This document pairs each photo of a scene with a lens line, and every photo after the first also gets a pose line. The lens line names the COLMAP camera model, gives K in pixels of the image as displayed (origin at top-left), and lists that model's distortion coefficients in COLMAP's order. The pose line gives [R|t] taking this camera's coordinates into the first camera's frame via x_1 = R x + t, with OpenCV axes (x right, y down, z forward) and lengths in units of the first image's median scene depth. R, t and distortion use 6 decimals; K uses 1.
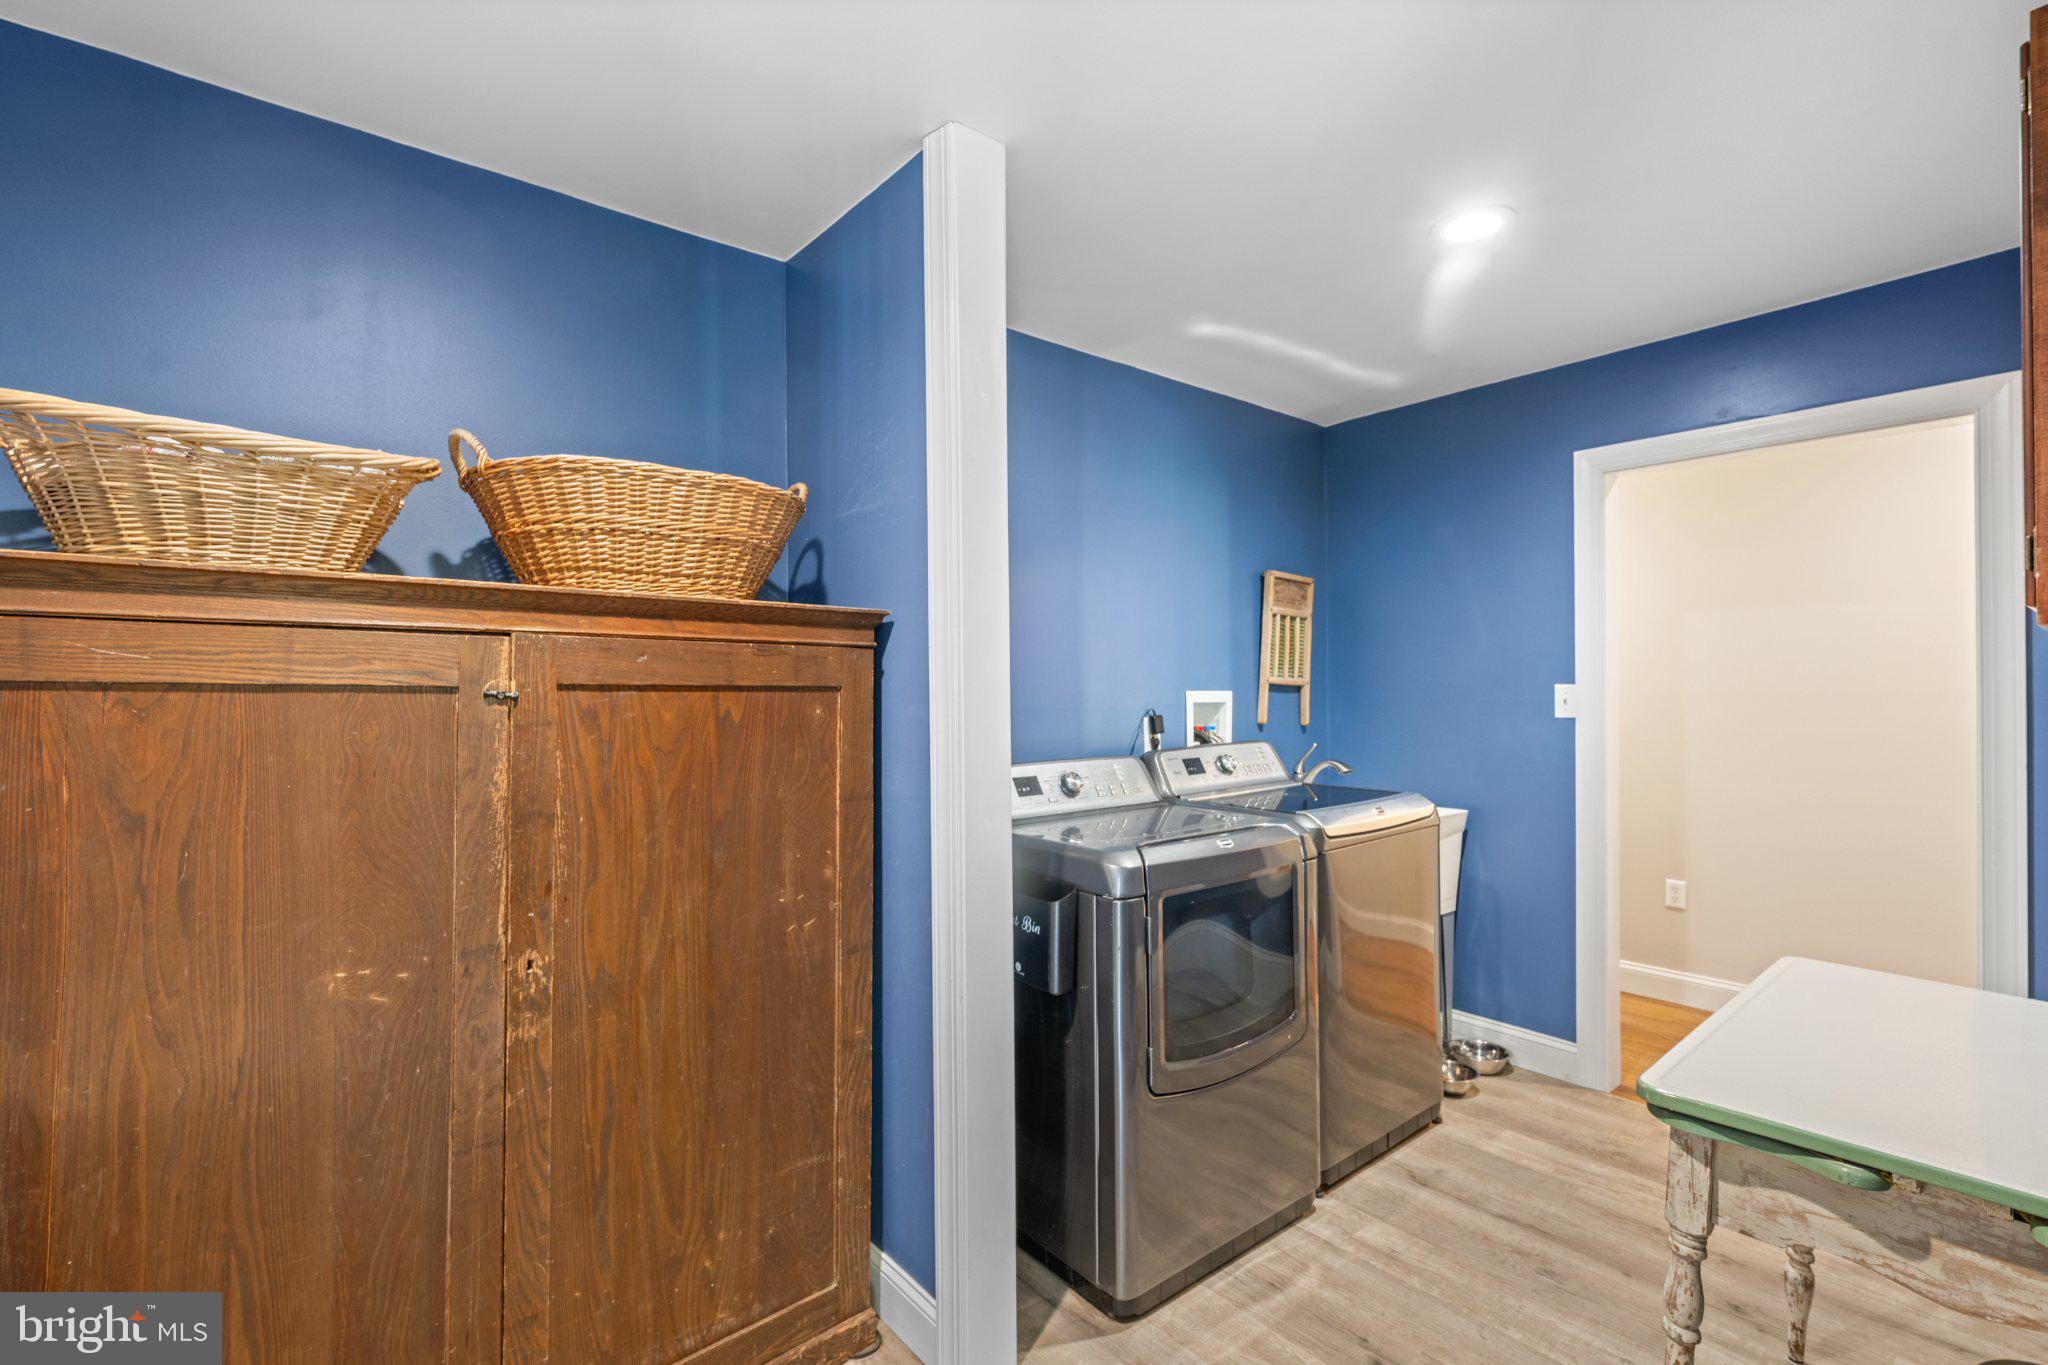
lens RADIAL K [[926.7, 0, 1021.2], [0, 926.7, 675.8], [0, 0, 1]] dist [-0.001668, 0.000651]
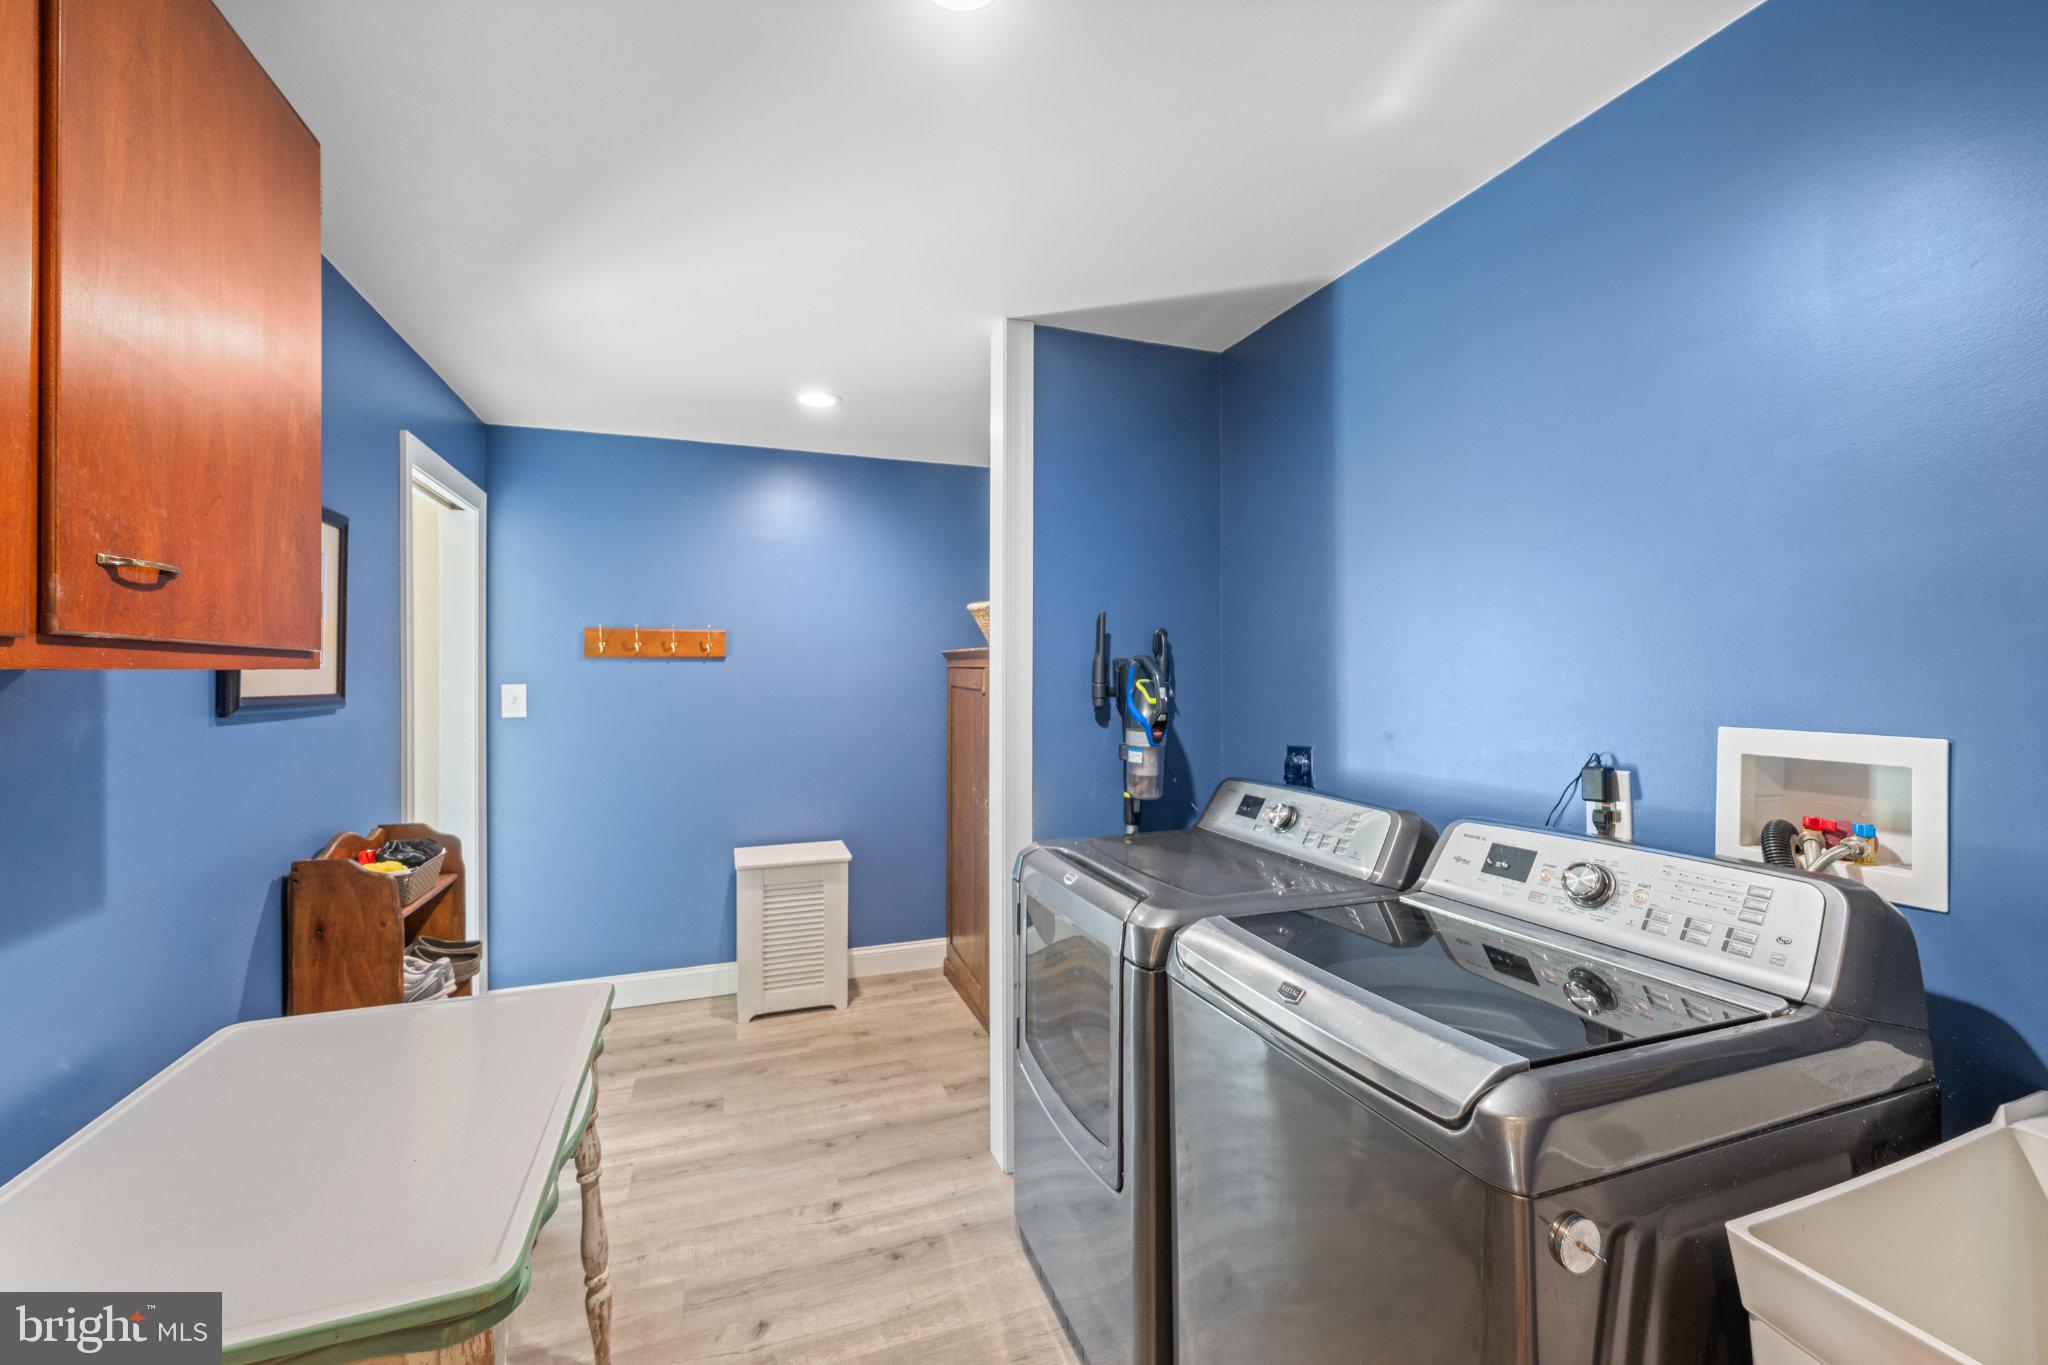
lens RADIAL K [[833.5, 0, 1022.5], [0, 833.5, 676.9], [0, 0, 1]] dist [-0.000711, -0.000030]
pose [[-0.340954, 0.005739, -0.940063, 0.667766], [0.013537, 0.999908, 0.001195, -0.012667], [0.939983, -0.012318, -0.341000, 0.822754]]
